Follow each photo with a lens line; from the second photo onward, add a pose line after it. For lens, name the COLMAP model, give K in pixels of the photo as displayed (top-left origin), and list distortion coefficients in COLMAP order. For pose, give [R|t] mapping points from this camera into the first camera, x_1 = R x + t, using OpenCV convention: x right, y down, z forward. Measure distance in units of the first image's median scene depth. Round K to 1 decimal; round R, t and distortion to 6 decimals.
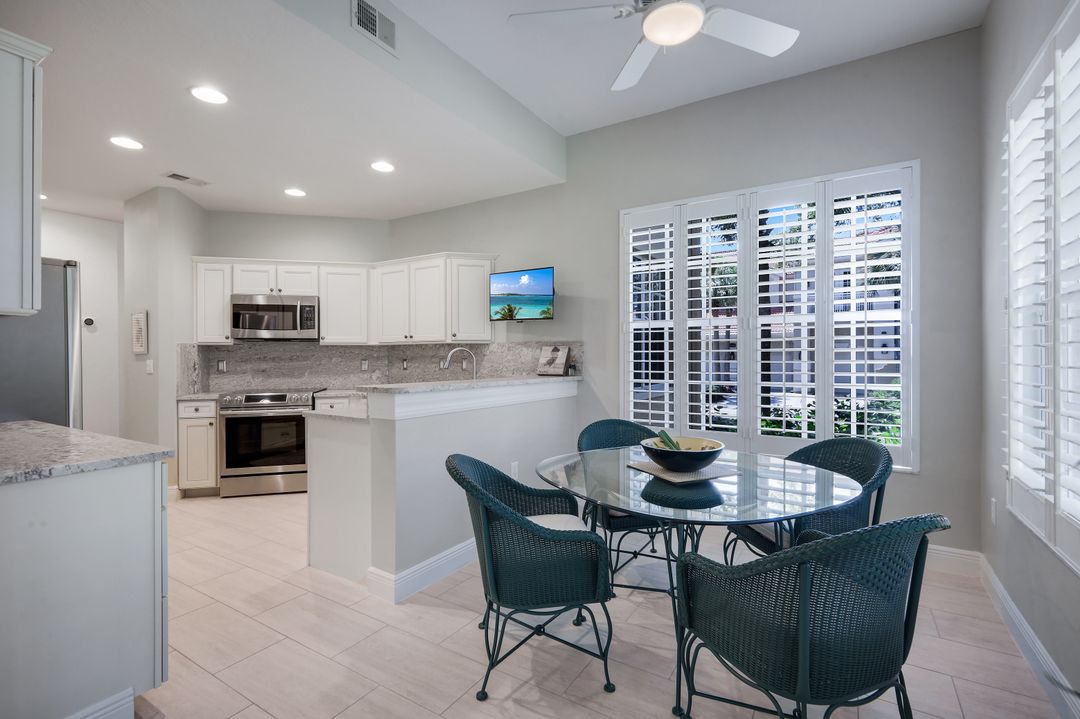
lens RADIAL K [[493.0, 0, 541.1], [0, 493.0, 357.1], [0, 0, 1]] dist [0.002370, 0.000019]
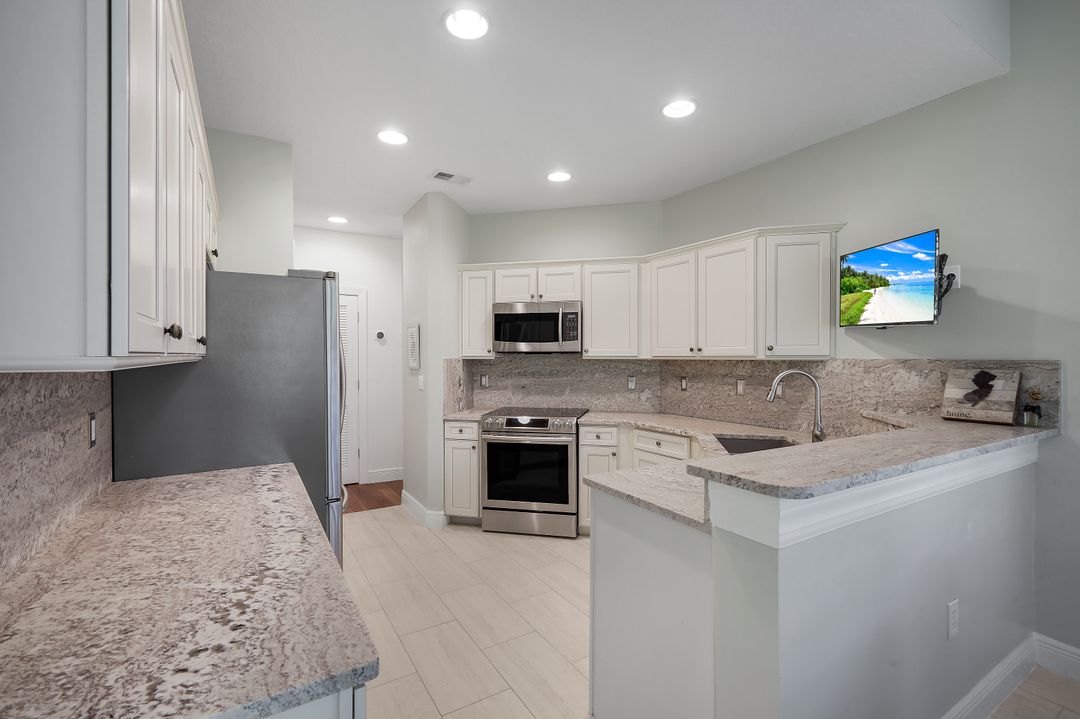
lens RADIAL K [[480.1, 0, 540.0], [0, 480.1, 359.5], [0, 0, 1]] dist [0.001721, 0.000046]
pose [[0.893789, 0.006356, -0.448442, -0.157926], [-0.003270, 0.999965, 0.007655, -0.032031], [0.448475, -0.005375, 0.893779, 0.254990]]
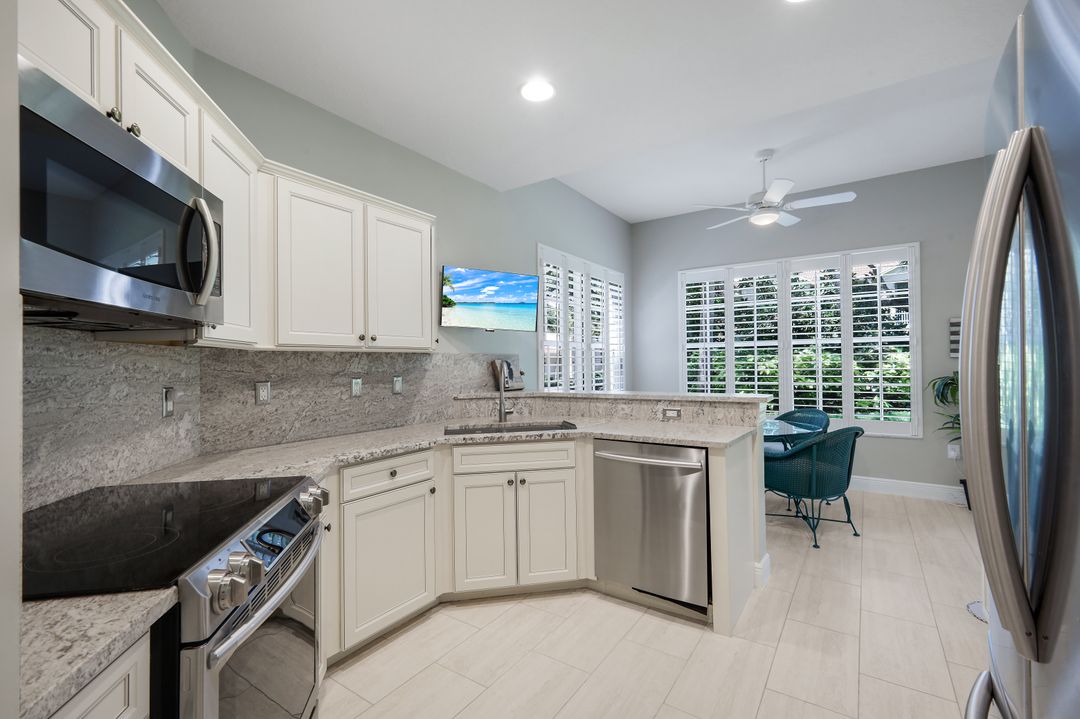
lens RADIAL K [[476.7, 0, 527.2], [0, 476.7, 361.1], [0, 0, 1]] dist [0.001131, 0.000038]
pose [[0.053983, 0.009913, 0.998493, -0.802112], [0.015280, 0.999825, -0.010753, -0.007597], [-0.998425, 0.015838, 0.053822, 0.817056]]
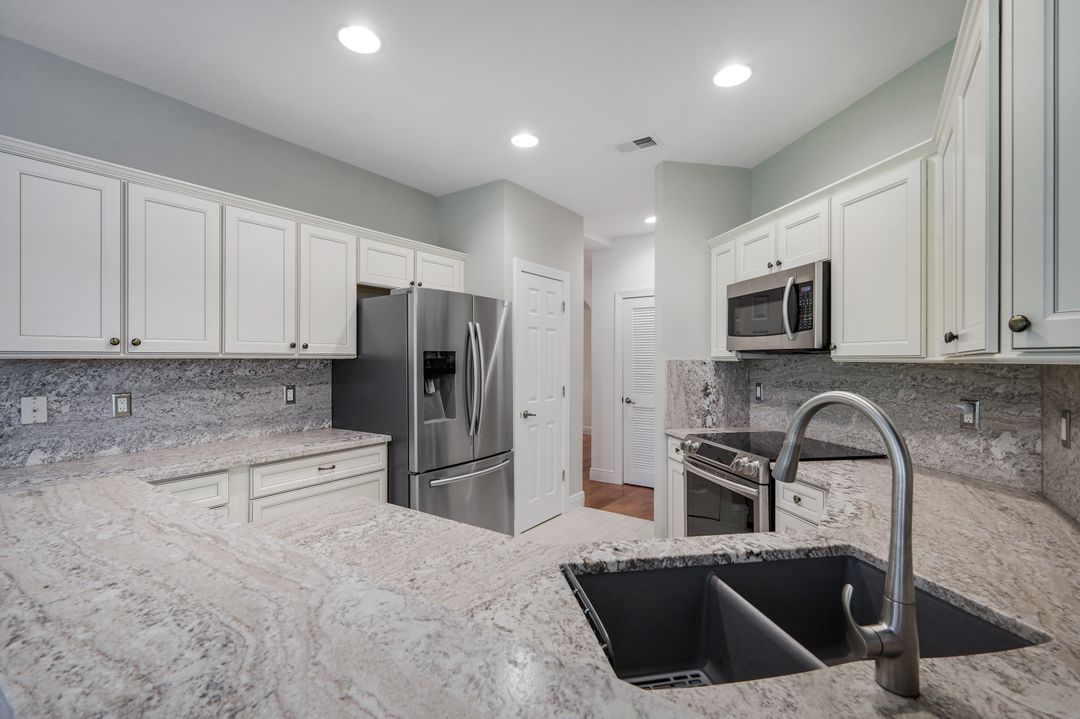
lens RADIAL K [[480.1, 0, 540.0], [0, 480.1, 359.5], [0, 0, 1]] dist [0.001721, 0.000046]
pose [[-0.050714, 0.004301, -0.998704, 0.025029], [-0.002231, 0.999988, 0.004419, -0.030176], [0.998711, 0.002452, -0.050704, 0.794659]]
